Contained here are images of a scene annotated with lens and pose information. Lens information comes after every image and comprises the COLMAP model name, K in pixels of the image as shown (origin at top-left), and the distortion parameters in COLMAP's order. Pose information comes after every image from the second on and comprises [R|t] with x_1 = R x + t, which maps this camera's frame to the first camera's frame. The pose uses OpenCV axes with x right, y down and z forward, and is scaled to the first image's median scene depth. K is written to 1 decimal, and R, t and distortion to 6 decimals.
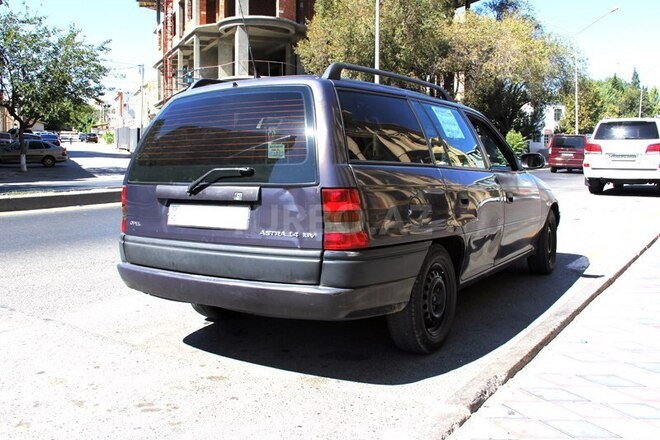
lens RADIAL K [[609.8, 0, 321.4], [0, 609.8, 205.5], [0, 0, 1]] dist [-0.084837, 0.000000]
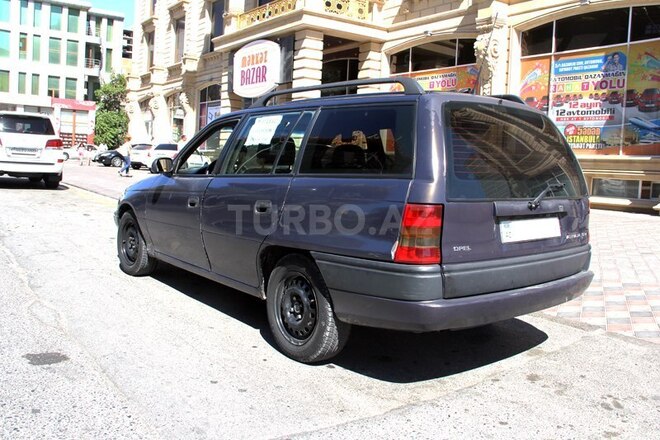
lens RADIAL K [[581.3, 0, 337.7], [0, 581.3, 198.8], [0, 0, 1]] dist [-0.110322, 0.072960]
pose [[0.319306, -0.041048, 0.946762, -1.183052], [0.031338, 0.998972, 0.032743, -0.074891], [-0.947133, 0.019215, 0.320265, 0.957759]]
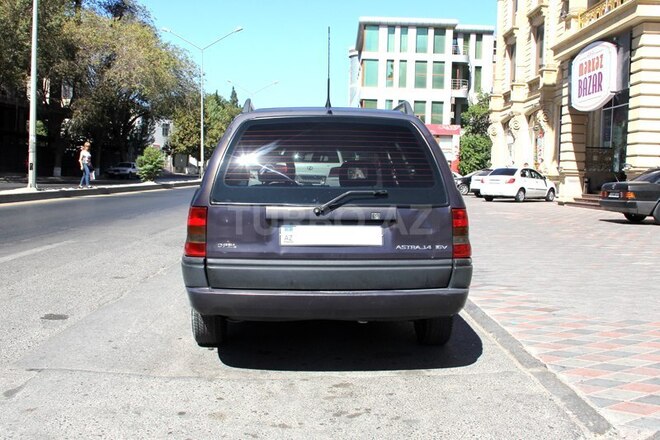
lens RADIAL K [[665.9, 0, 331.4], [0, 665.9, 218.8], [0, 0, 1]] dist [-0.073650, 0.000000]
pose [[0.808887, -0.013854, 0.587801, -0.840703], [0.020446, 0.999781, -0.004571, -0.005537], [-0.587609, 0.015716, 0.808993, 0.049277]]
